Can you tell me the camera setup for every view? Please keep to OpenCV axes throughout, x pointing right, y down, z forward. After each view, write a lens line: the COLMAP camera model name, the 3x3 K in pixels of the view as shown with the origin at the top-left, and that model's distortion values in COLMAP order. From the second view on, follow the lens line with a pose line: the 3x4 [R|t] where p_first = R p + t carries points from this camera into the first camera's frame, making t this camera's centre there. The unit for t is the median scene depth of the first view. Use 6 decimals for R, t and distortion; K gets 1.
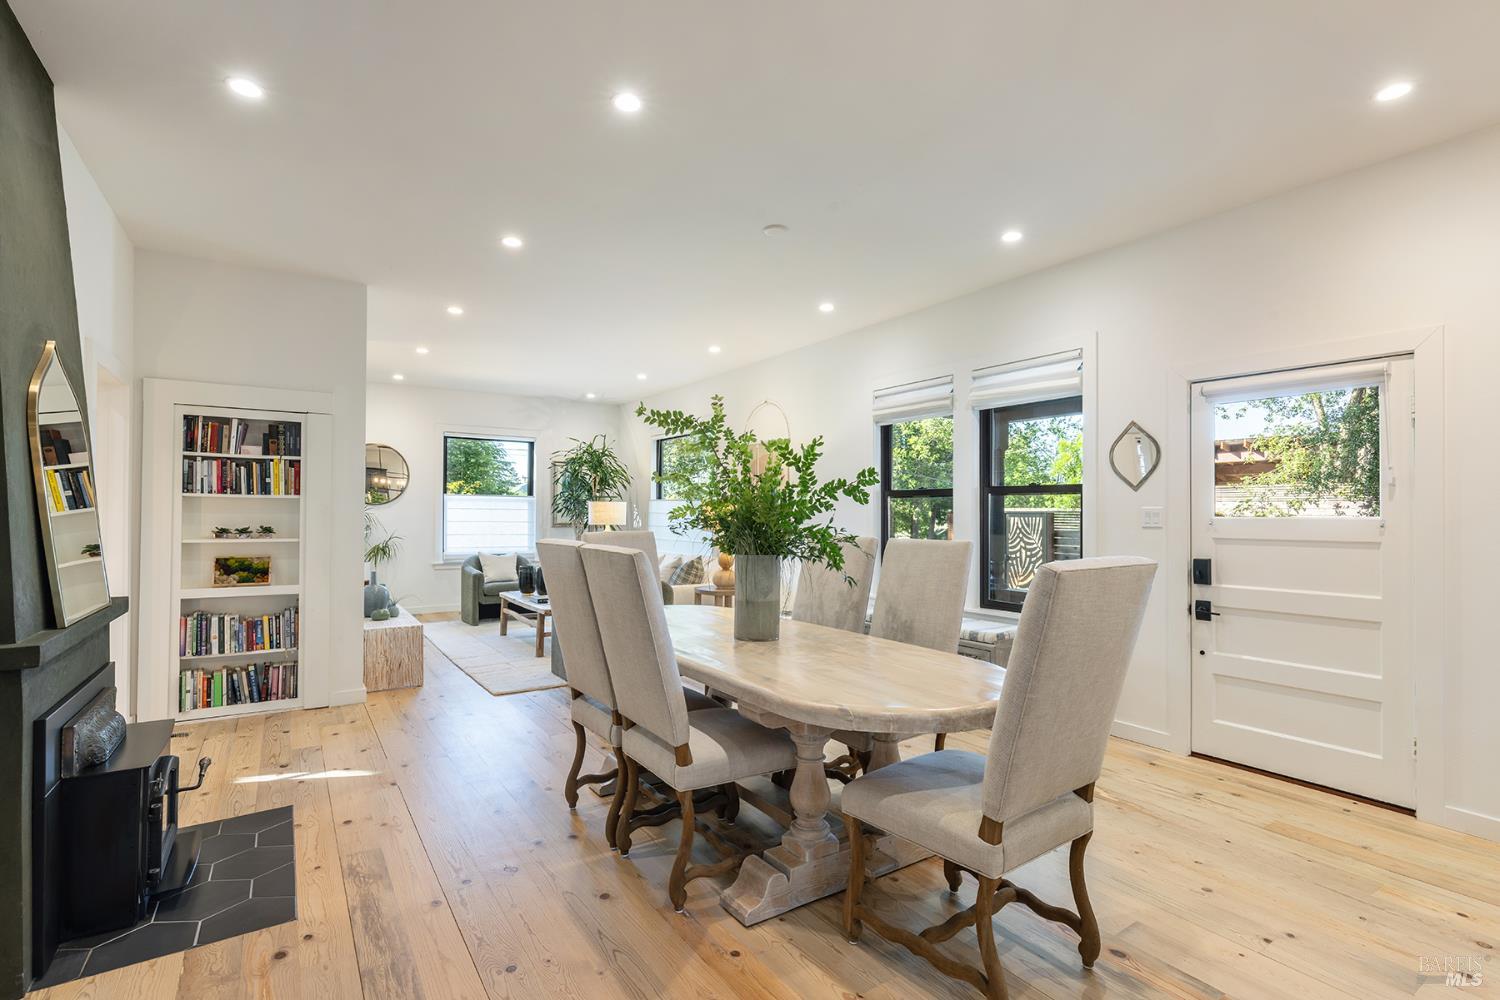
lens RADIAL K [[709.2, 0, 749.0], [0, 709.2, 504.8], [0, 0, 1]] dist [-0.000758, 0.000337]
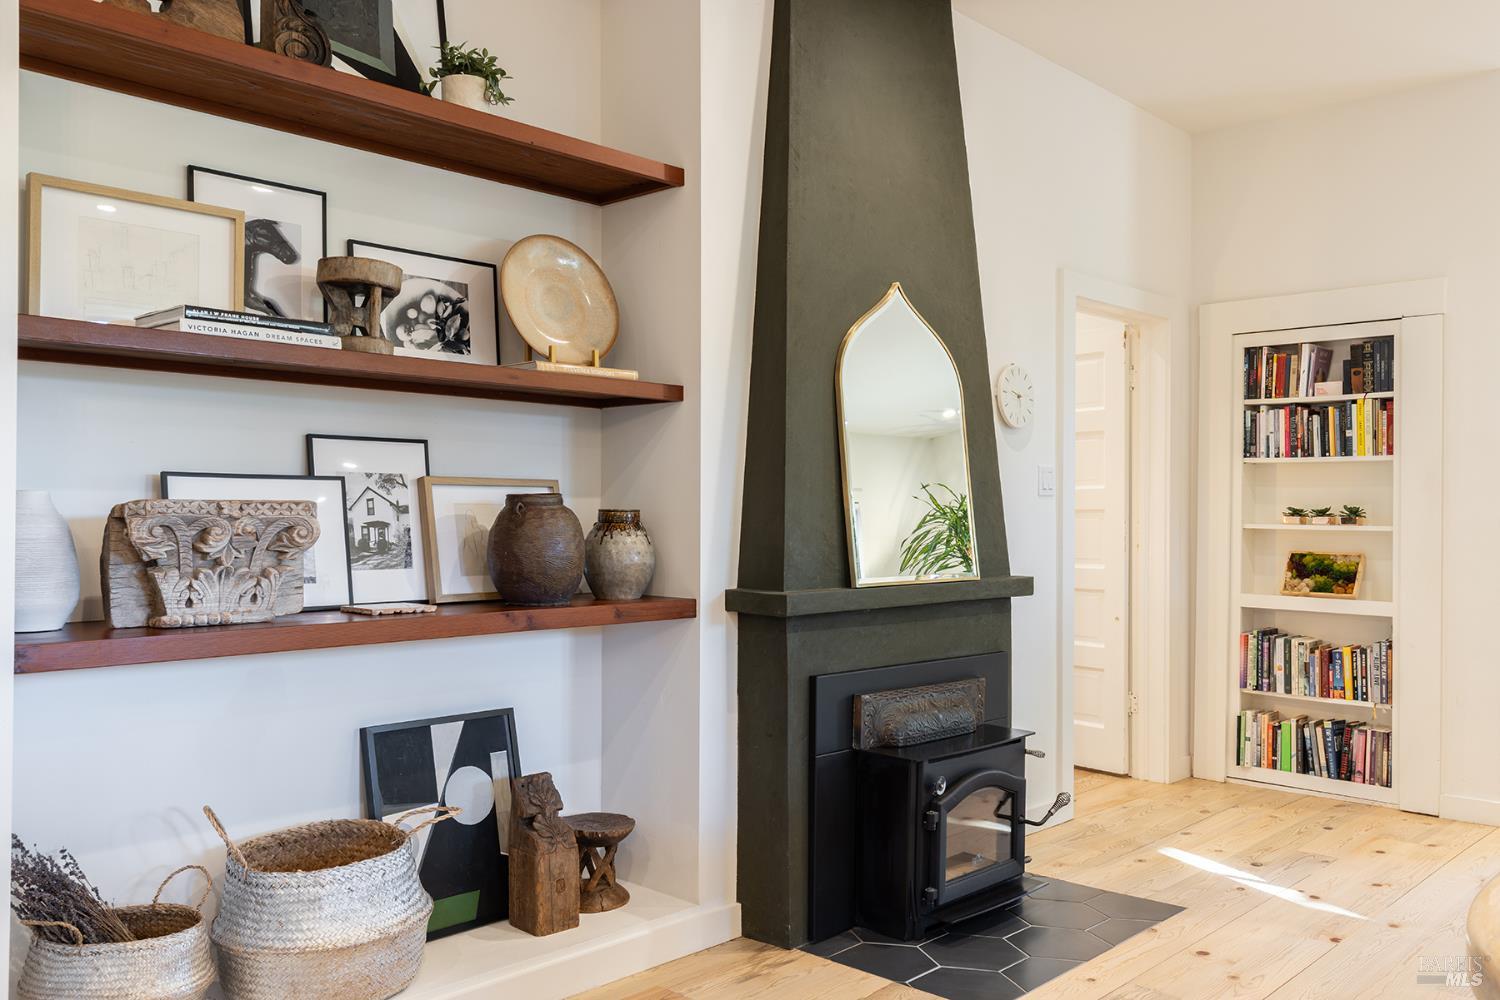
lens RADIAL K [[1219.6, 0, 752.0], [0, 1219.6, 499.5], [0, 0, 1]] dist [0.004312, 0.001974]
pose [[0.221265, -0.011739, -0.975143, 0.273498], [0.006994, 0.999921, -0.010450, 0.032871], [0.975189, -0.004507, 0.221330, 0.240756]]
